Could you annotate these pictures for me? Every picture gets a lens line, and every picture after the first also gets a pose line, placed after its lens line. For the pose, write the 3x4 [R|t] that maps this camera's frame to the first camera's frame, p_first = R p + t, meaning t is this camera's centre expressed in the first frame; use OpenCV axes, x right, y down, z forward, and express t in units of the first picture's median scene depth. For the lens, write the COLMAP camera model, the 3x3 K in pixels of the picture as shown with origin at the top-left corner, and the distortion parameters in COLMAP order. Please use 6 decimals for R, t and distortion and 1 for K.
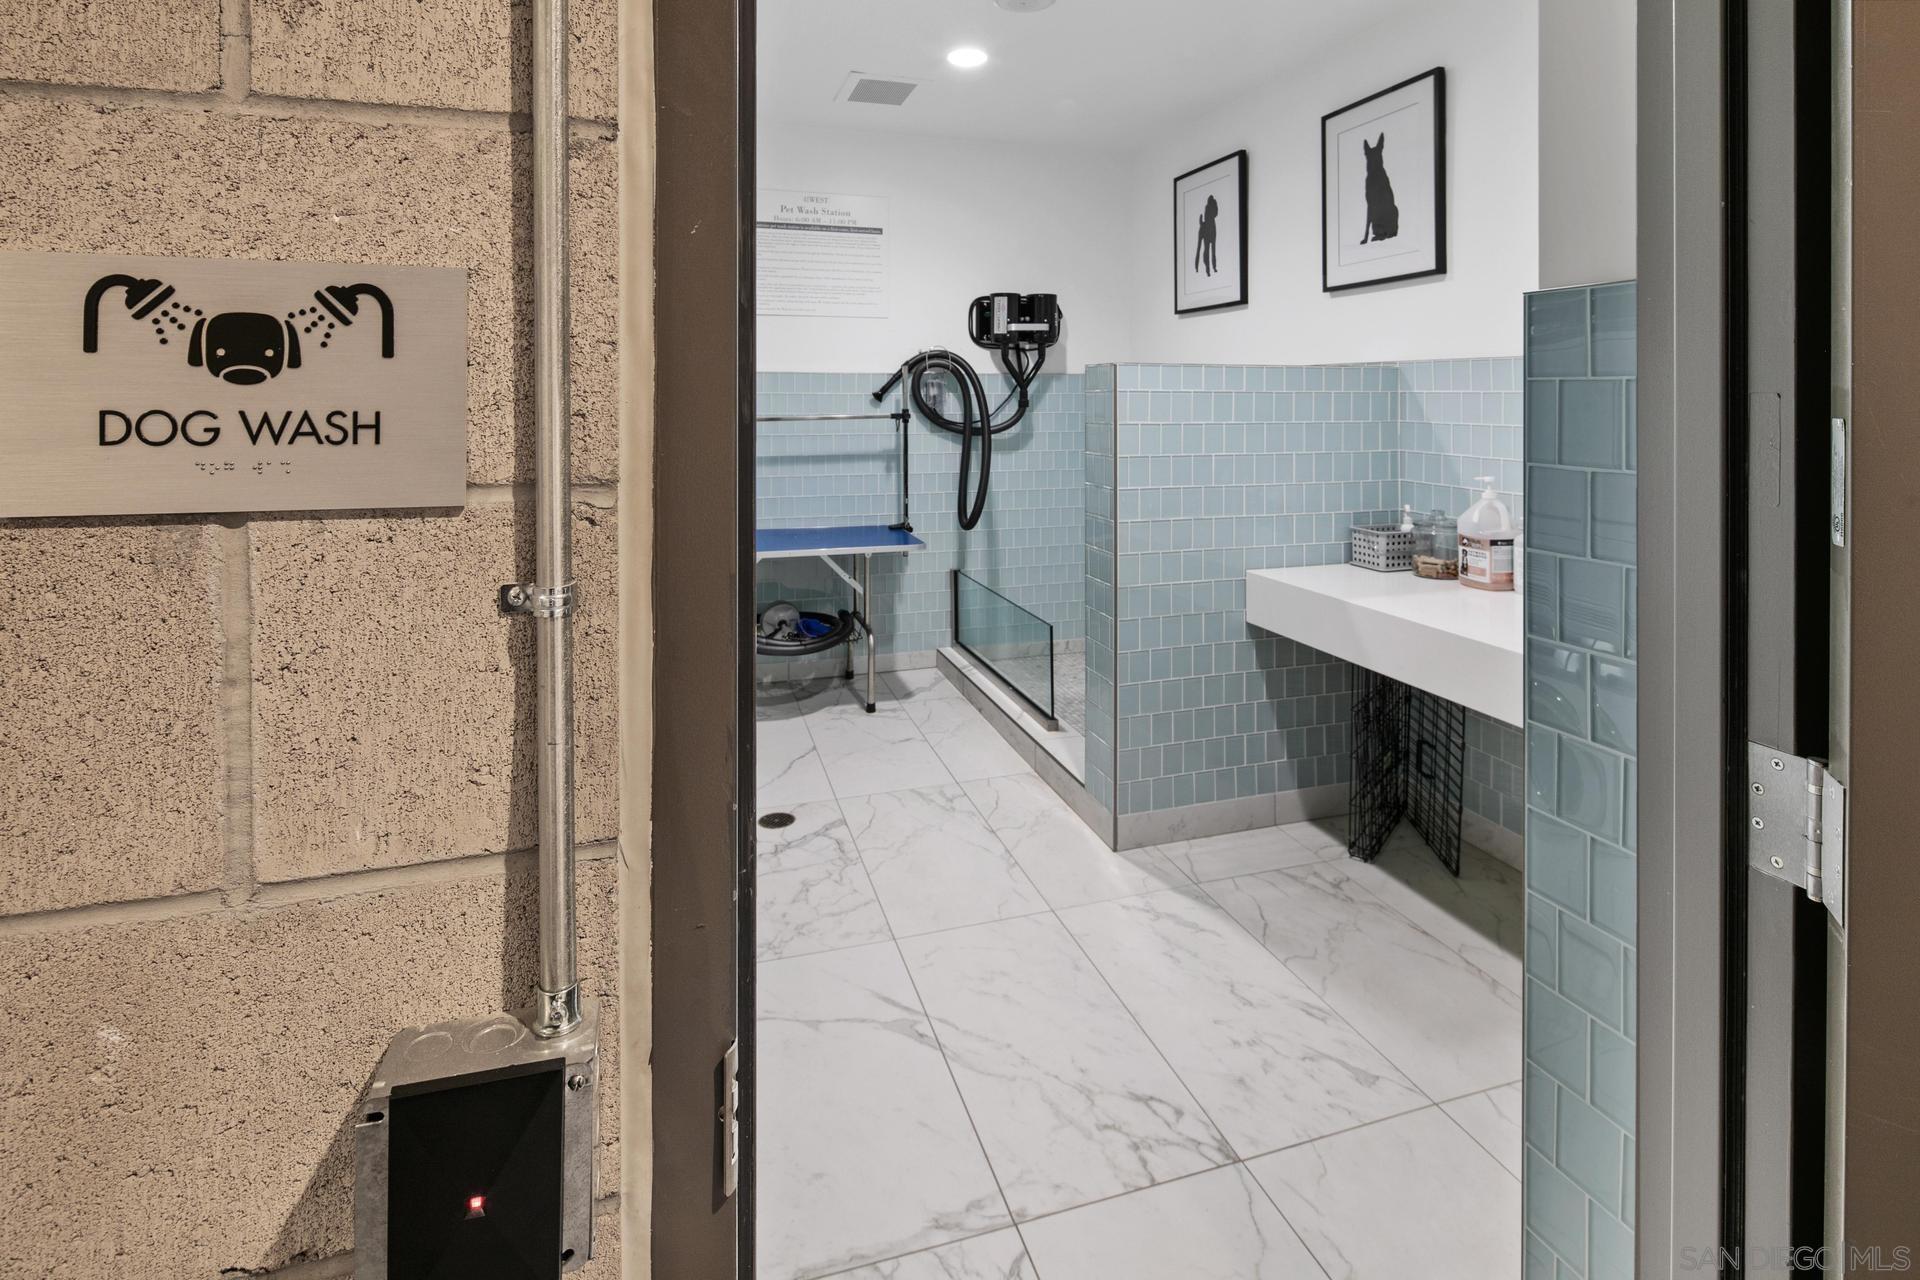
lens RADIAL K [[927.1, 0, 959.9], [0, 927.1, 409.2], [0, 0, 1]] dist [-0.000690, -0.002801]
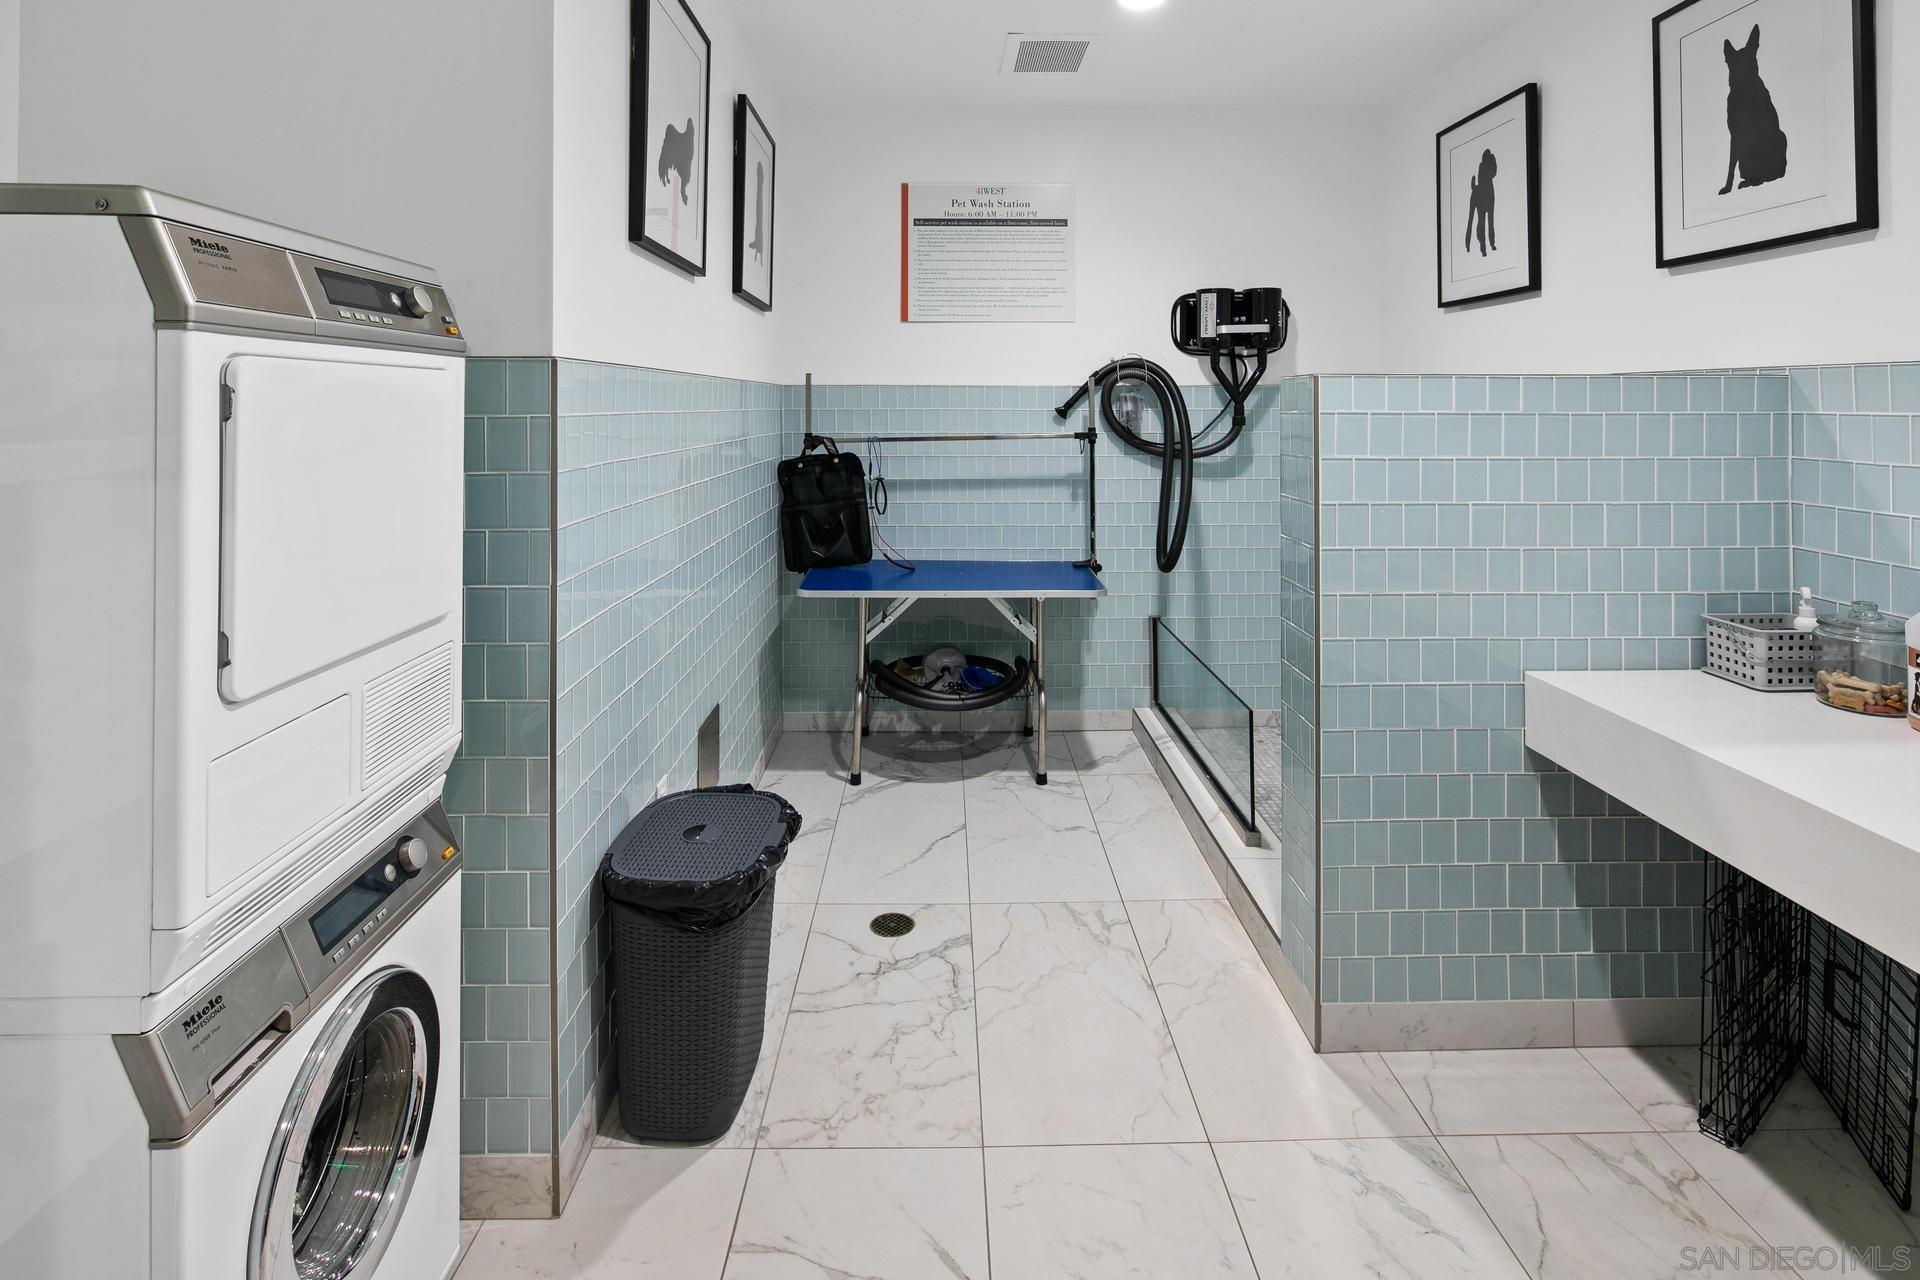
lens RADIAL K [[927.1, 0, 959.9], [0, 927.1, 409.2], [0, 0, 1]] dist [-0.000690, -0.002801]
pose [[0.960283, 0.000134, -0.279027, 0.071629], [-0.002563, 0.999962, -0.008340, -0.010998], [0.279016, 0.008724, 0.960247, 0.160685]]
